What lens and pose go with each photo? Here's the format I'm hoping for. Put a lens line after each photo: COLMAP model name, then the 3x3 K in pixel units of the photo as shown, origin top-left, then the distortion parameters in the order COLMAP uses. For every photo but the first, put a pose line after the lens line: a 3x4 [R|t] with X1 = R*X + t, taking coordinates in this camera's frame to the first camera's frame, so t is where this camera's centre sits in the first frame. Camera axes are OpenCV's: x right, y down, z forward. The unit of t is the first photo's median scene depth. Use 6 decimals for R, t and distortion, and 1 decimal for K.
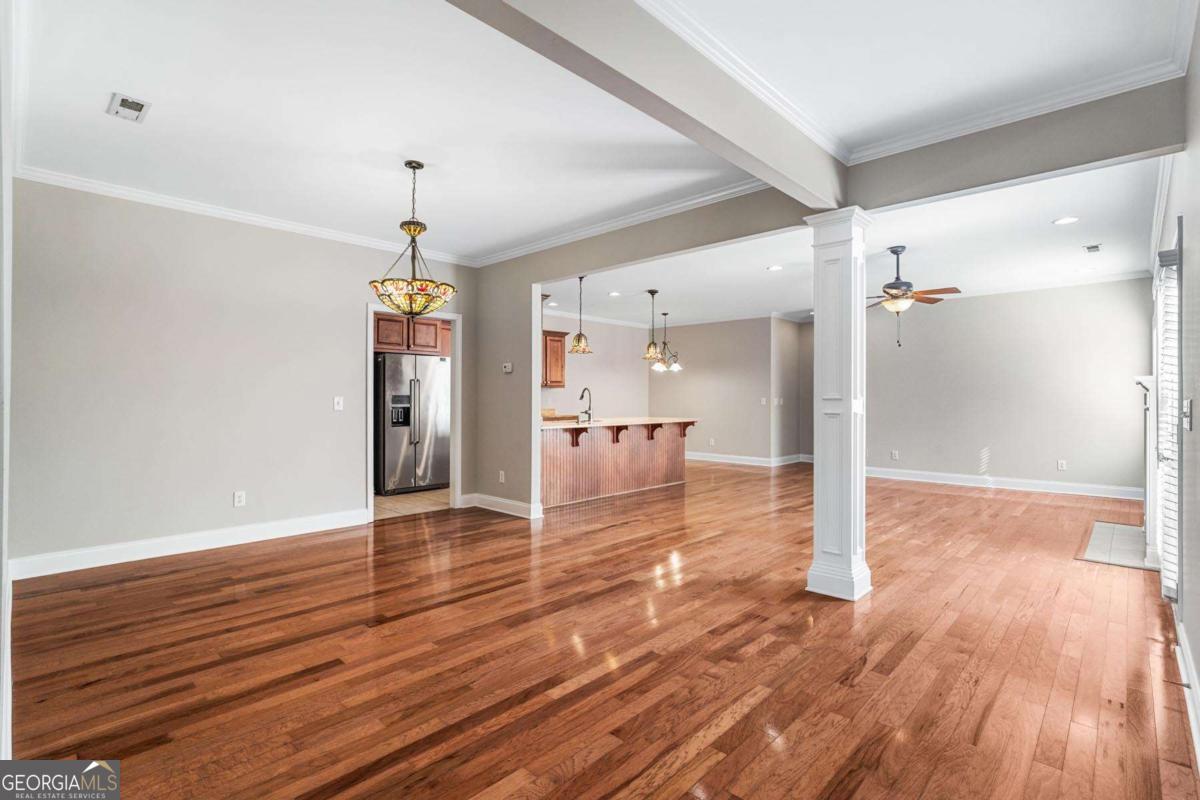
lens RADIAL K [[570.2, 0, 600.4], [0, 570.2, 402.6], [0, 0, 1]] dist [-0.015144, 0.007761]
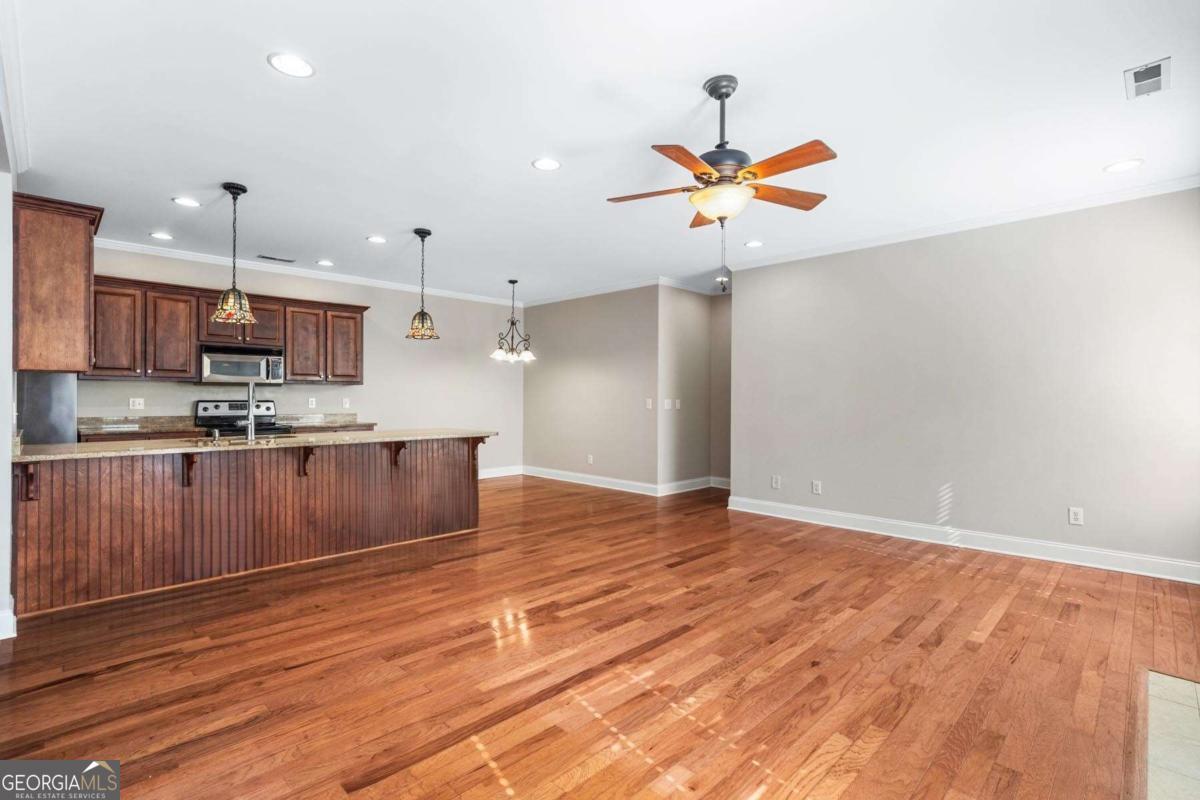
lens RADIAL K [[570.2, 0, 604.2], [0, 570.2, 398.6], [0, 0, 1]] dist [-0.015144, 0.007761]
pose [[0.999970, 0.000446, -0.007734, 0.240602], [-0.000509, 0.999966, -0.008182, -0.002995], [0.007730, 0.008185, 0.999937, 0.295590]]
